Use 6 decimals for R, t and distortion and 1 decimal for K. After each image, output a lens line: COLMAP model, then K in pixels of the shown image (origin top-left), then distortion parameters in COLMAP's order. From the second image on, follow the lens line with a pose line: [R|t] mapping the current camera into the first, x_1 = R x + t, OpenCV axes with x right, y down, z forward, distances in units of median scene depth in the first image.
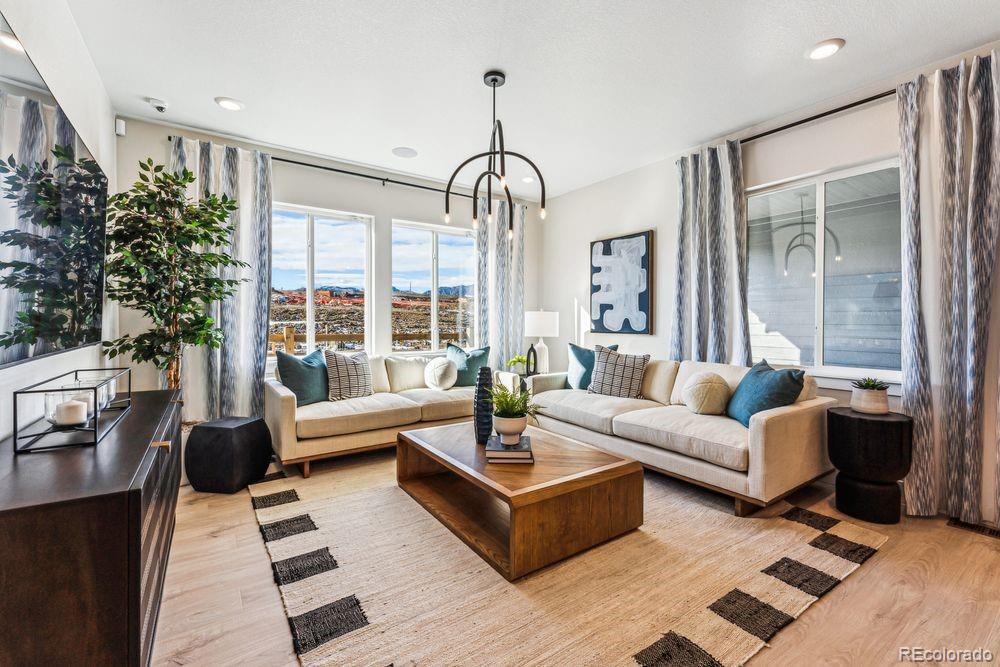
lens RADIAL K [[422.1, 0, 497.9], [0, 422.1, 327.2], [0, 0, 1]] dist [0.001419, 0.000089]
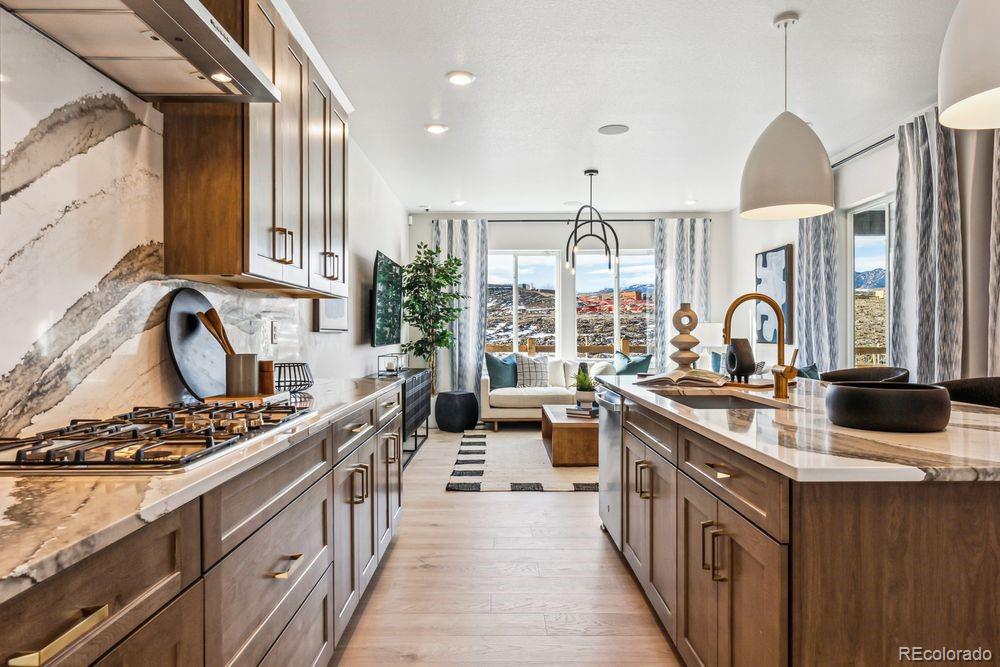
lens RADIAL K [[612.8, 0, 500.0], [0, 612.8, 333.5], [0, 0, 1]] dist [-0.001590, -0.001166]
pose [[0.824151, -0.004480, -0.566352, 0.763729], [-0.003026, 0.999920, -0.012314, 0.014269], [0.566362, 0.011863, 0.824071, -0.785946]]
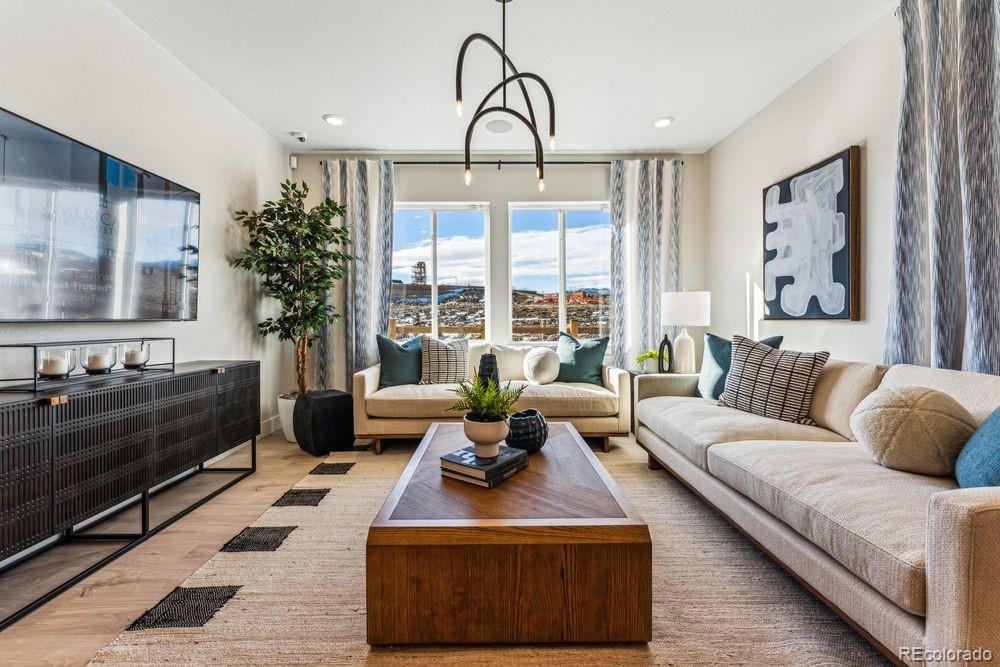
lens RADIAL K [[405.7, 0, 498.3], [0, 405.7, 323.6], [0, 0, 1]] dist [-0.000018, 0.000434]
pose [[0.831431, -0.001514, -0.555627, 0.317466], [-0.001196, 0.999989, -0.004515, 0.031181], [0.555627, 0.004419, 0.831420, 0.290412]]
